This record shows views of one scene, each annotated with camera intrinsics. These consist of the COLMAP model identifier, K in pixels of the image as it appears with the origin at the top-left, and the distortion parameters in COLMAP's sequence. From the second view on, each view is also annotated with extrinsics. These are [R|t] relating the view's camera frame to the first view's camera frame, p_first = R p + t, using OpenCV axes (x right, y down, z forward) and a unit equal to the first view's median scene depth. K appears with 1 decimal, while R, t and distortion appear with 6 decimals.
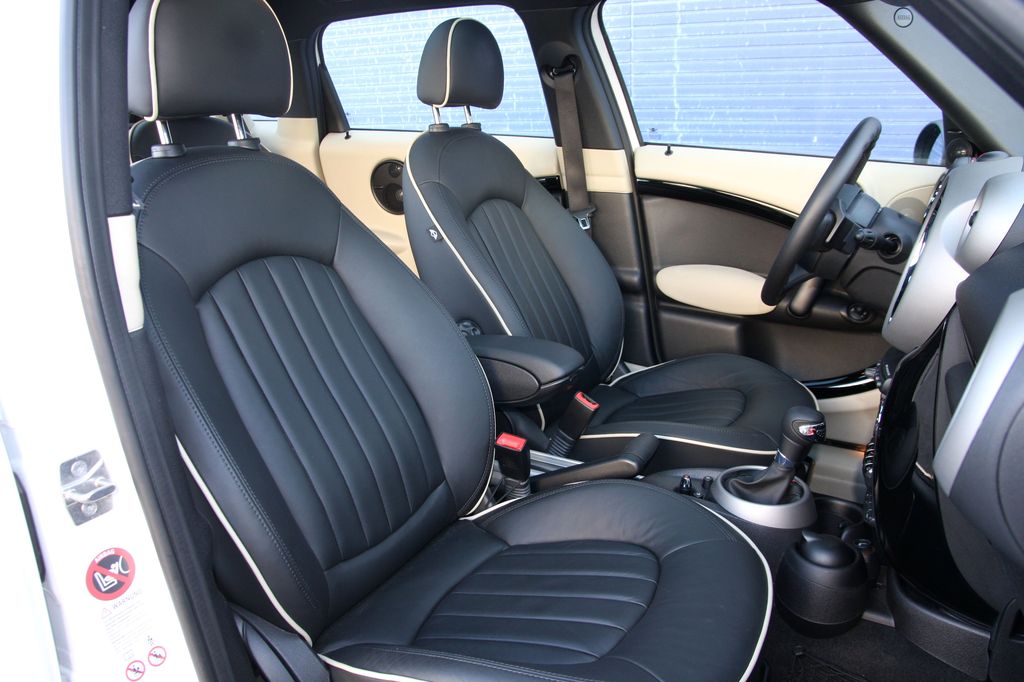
lens RADIAL K [[771.3, 0, 506.6], [0, 771.3, 348.5], [0, 0, 1]] dist [-0.136248, 0.102202]
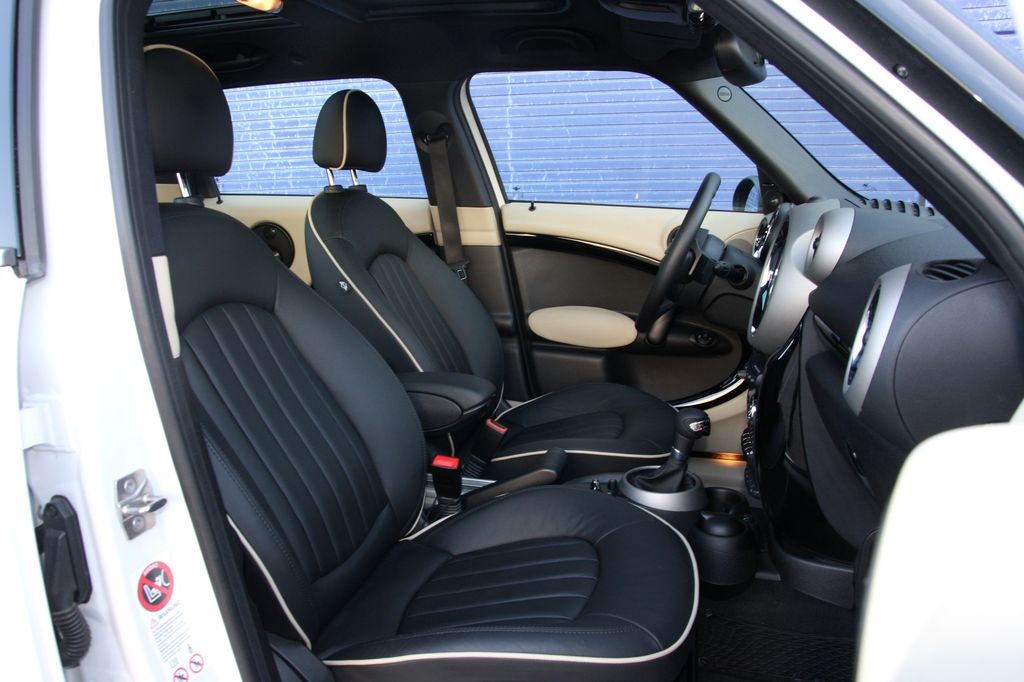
lens RADIAL K [[771.3, 0, 506.6], [0, 771.3, 348.5], [0, 0, 1]] dist [-0.136248, 0.102202]
pose [[0.970538, -0.057888, 0.233889, -0.129385], [0.077182, 0.994253, -0.074191, 0.038067], [-0.228250, 0.090057, 0.969428, -0.092598]]
